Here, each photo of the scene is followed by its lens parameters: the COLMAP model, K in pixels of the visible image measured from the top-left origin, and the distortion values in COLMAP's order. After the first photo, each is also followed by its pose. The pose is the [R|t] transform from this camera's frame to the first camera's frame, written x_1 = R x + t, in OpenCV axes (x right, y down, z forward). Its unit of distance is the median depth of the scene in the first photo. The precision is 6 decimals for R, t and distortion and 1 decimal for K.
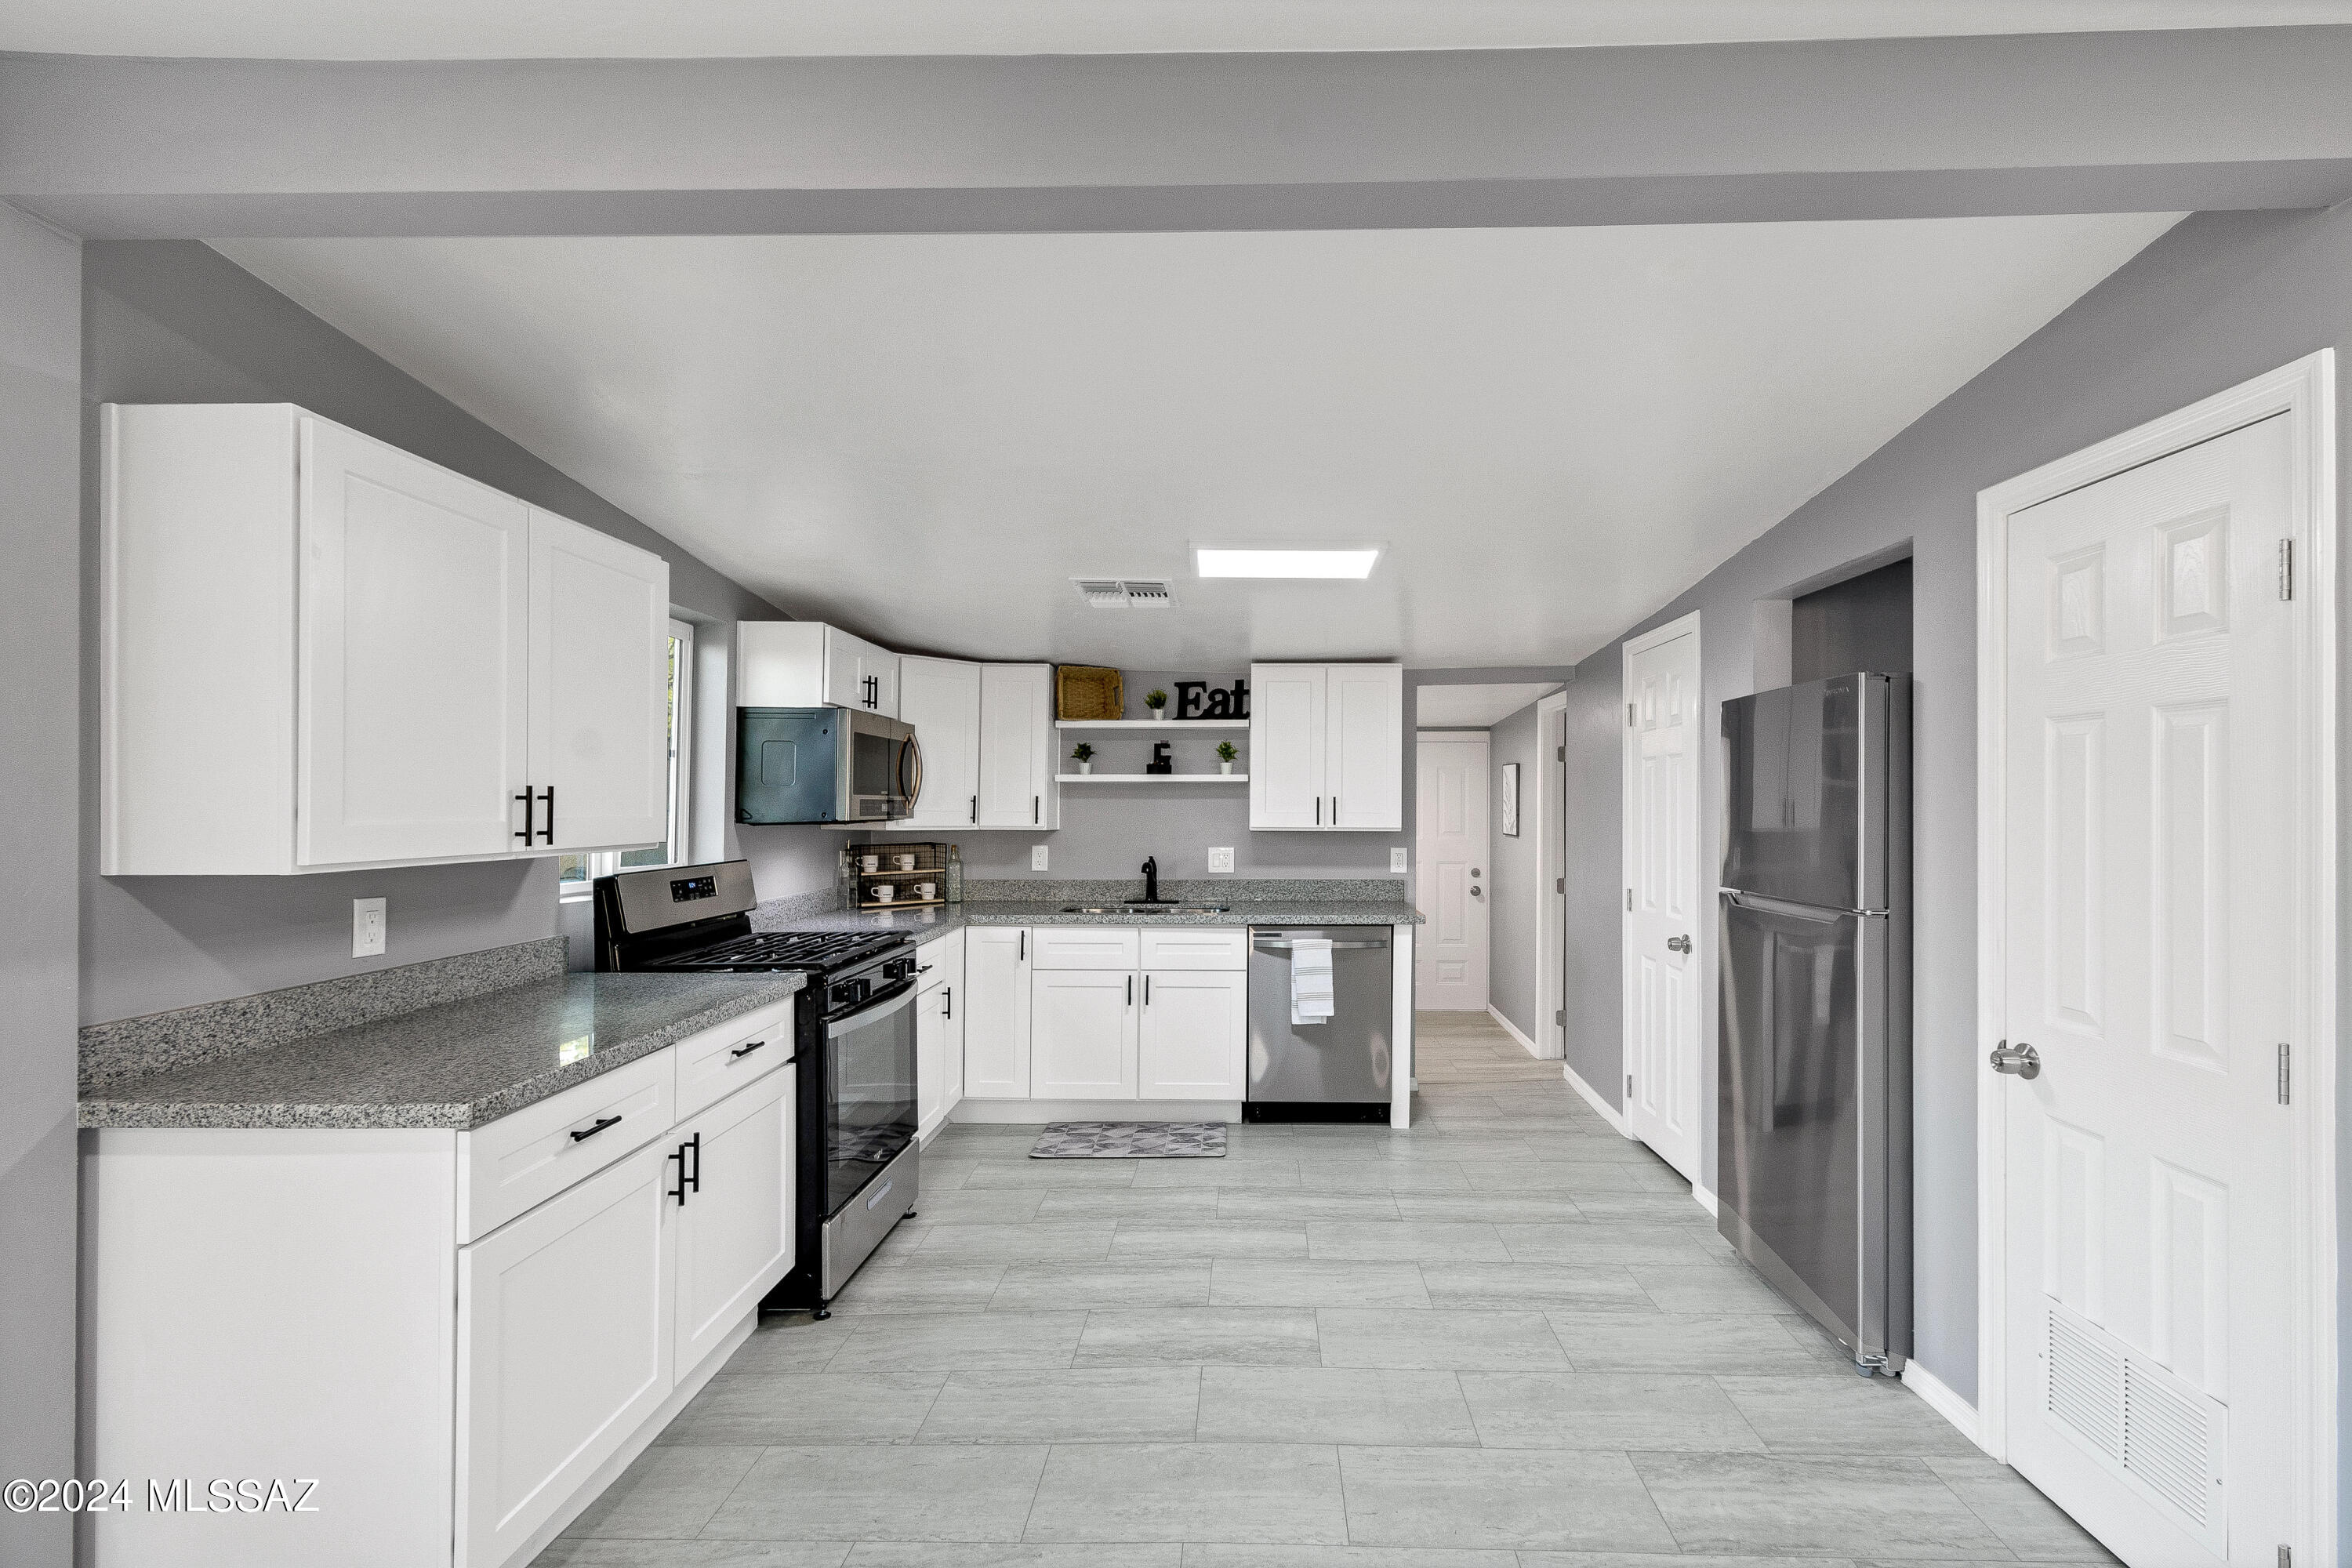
lens RADIAL K [[1080.6, 0, 1228.0], [0, 1080.6, 794.1], [0, 0, 1]] dist [-0.001195, -0.000268]
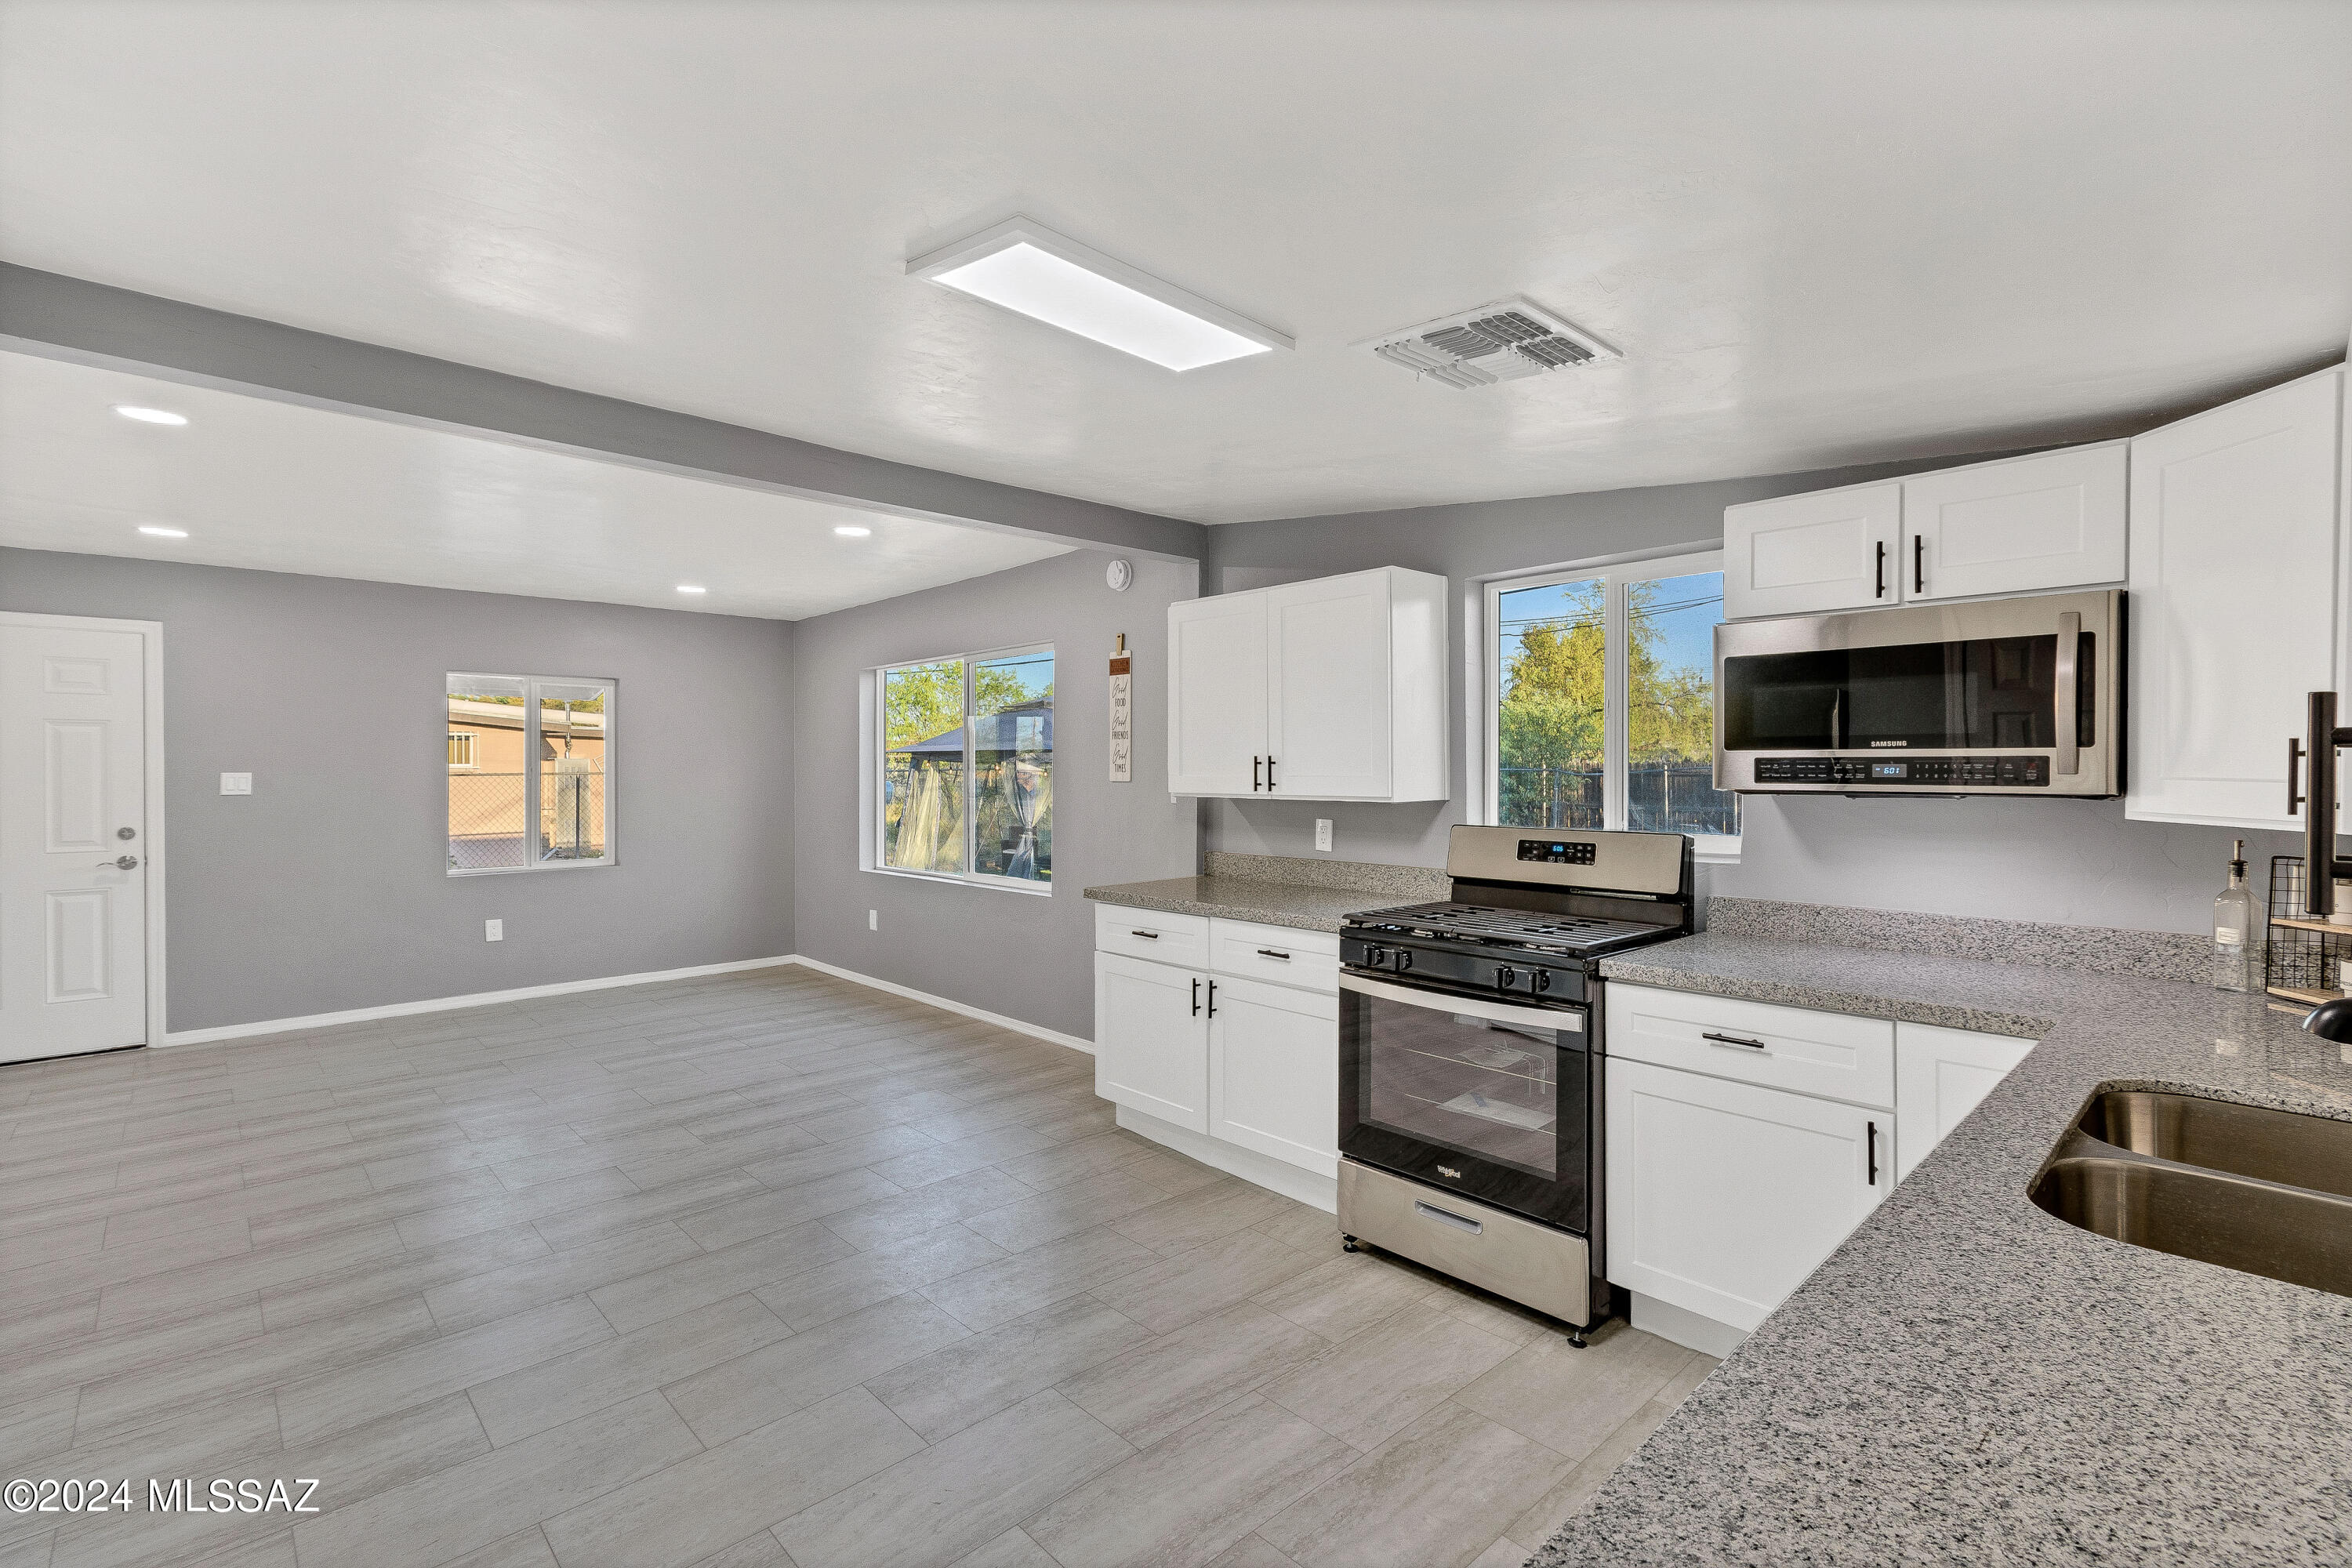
lens RADIAL K [[1035.9, 0, 1218.8], [0, 1035.9, 774.0], [0, 0, 1]] dist [0.000890, -0.000044]
pose [[-0.692500, 0.006549, -0.721388, 0.291823], [0.010254, 0.999947, -0.000766, 0.010623], [0.721345, -0.007927, -0.692530, 1.057358]]
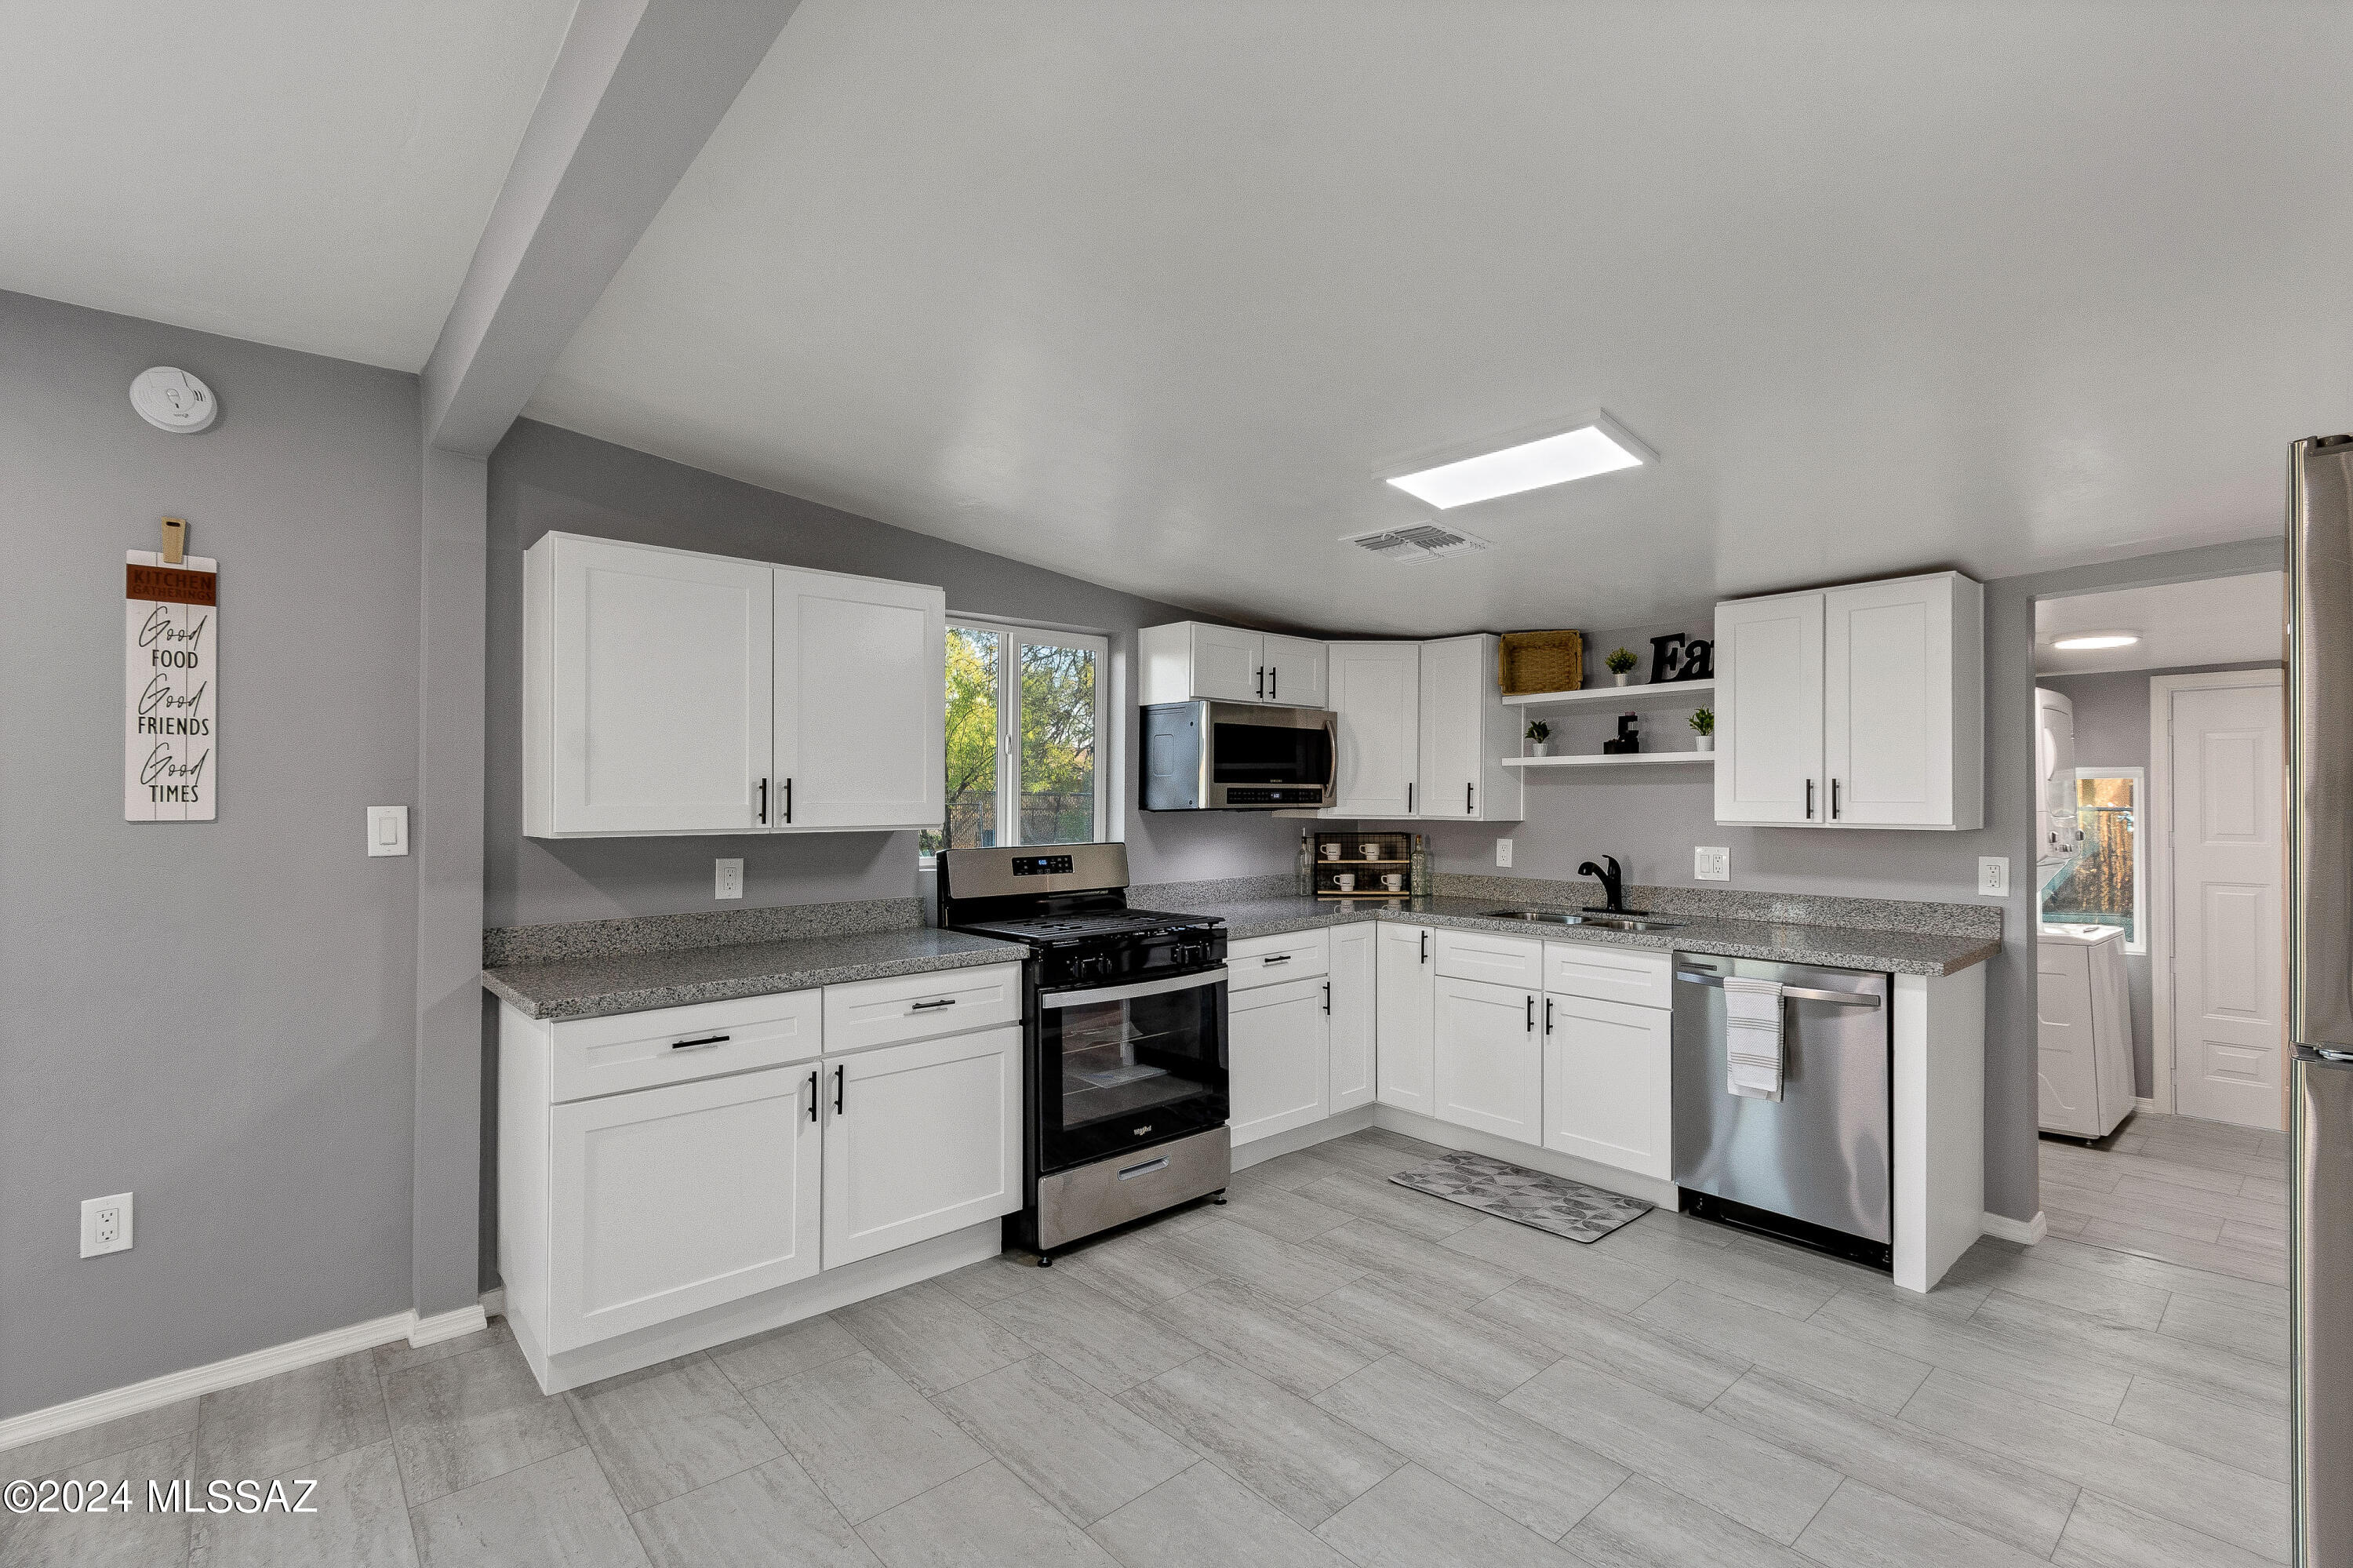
lens RADIAL K [[1064.3, 0, 1194.7], [0, 1064.3, 787.9], [0, 0, 1]] dist [0.001683, -0.000183]
pose [[0.682950, -0.007621, -0.730425, 0.334519], [0.009730, 0.999952, -0.001336, 0.005495], [0.730400, -0.006195, 0.682991, 0.250013]]
